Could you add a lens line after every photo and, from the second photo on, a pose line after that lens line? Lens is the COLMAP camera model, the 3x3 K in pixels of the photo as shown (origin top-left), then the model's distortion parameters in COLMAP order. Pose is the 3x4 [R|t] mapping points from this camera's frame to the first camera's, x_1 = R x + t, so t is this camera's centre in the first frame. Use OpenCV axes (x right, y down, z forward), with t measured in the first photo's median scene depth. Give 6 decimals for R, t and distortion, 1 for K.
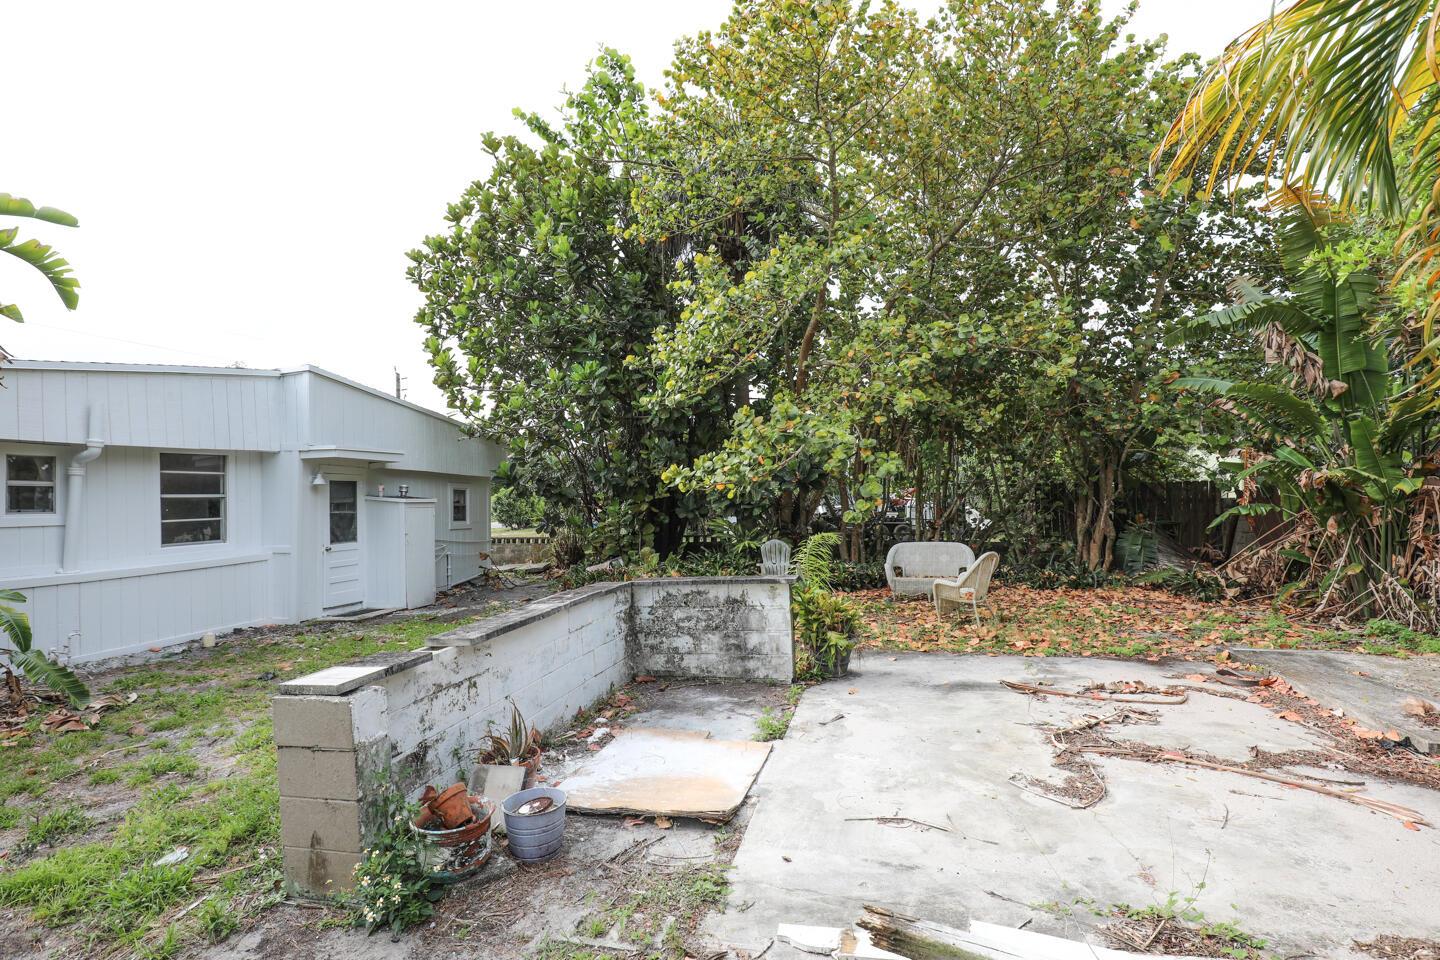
lens RADIAL K [[662.2, 0, 722.3], [0, 662.2, 485.4], [0, 0, 1]] dist [-0.031642, 0.003817]
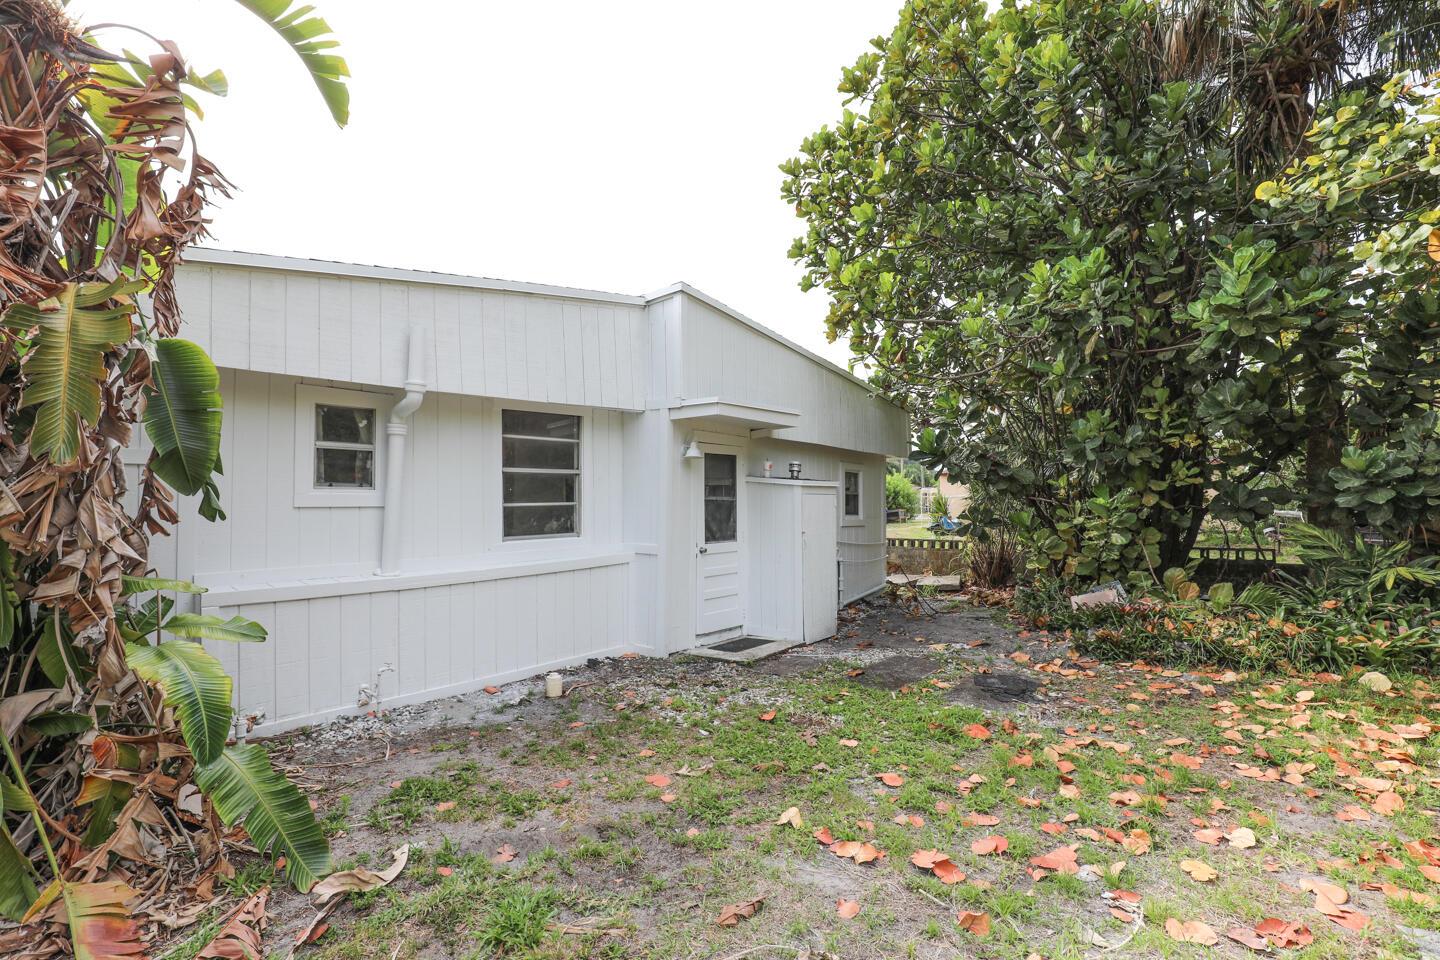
lens RADIAL K [[662.2, 0, 722.1], [0, 662.2, 485.4], [0, 0, 1]] dist [-0.031642, 0.003817]
pose [[0.896254, 0.008401, -0.443461, -0.283139], [-0.006194, 0.999960, 0.006425, 0.024278], [0.443498, -0.003011, 0.896271, 0.393537]]
